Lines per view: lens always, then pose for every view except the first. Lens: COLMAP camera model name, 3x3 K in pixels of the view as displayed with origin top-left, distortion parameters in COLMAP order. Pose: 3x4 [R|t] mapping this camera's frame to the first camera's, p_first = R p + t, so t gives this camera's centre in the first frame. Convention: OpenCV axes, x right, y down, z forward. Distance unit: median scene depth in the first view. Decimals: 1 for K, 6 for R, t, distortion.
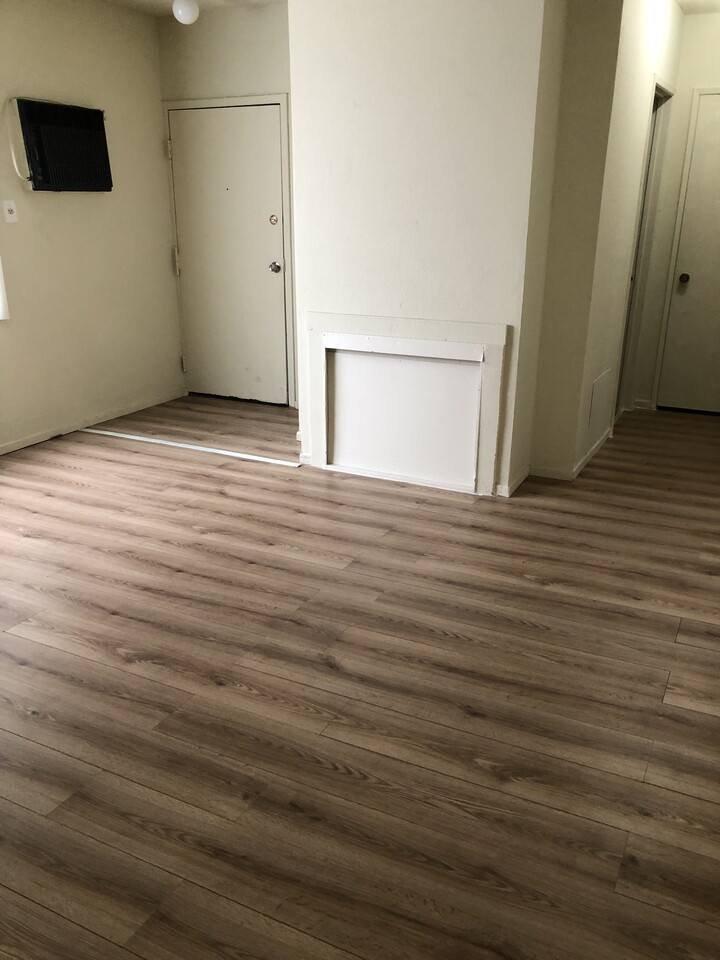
lens RADIAL K [[787.3, 0, 357.3], [0, 787.3, 485.2], [0, 0, 1]] dist [0.047830, -0.035511]
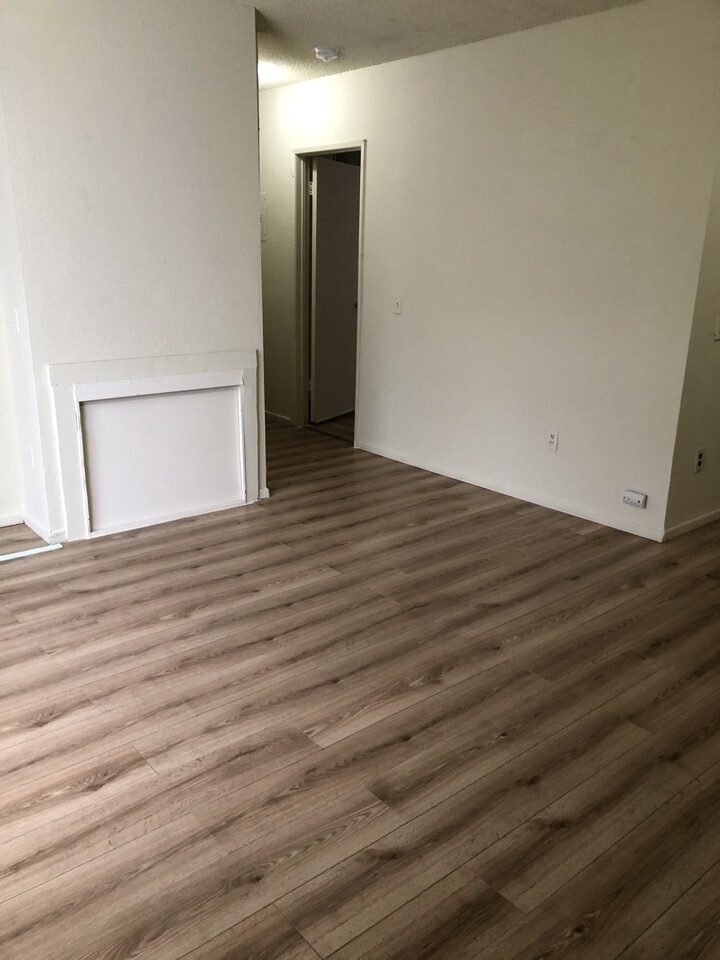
lens RADIAL K [[787.3, 0, 366.9], [0, 787.3, 477.5], [0, 0, 1]] dist [0.047830, -0.035511]
pose [[0.386645, -0.253583, 0.886680, -0.877334], [0.289633, 0.946197, 0.144307, -0.156653], [-0.875567, 0.201016, 0.439289, 0.422284]]
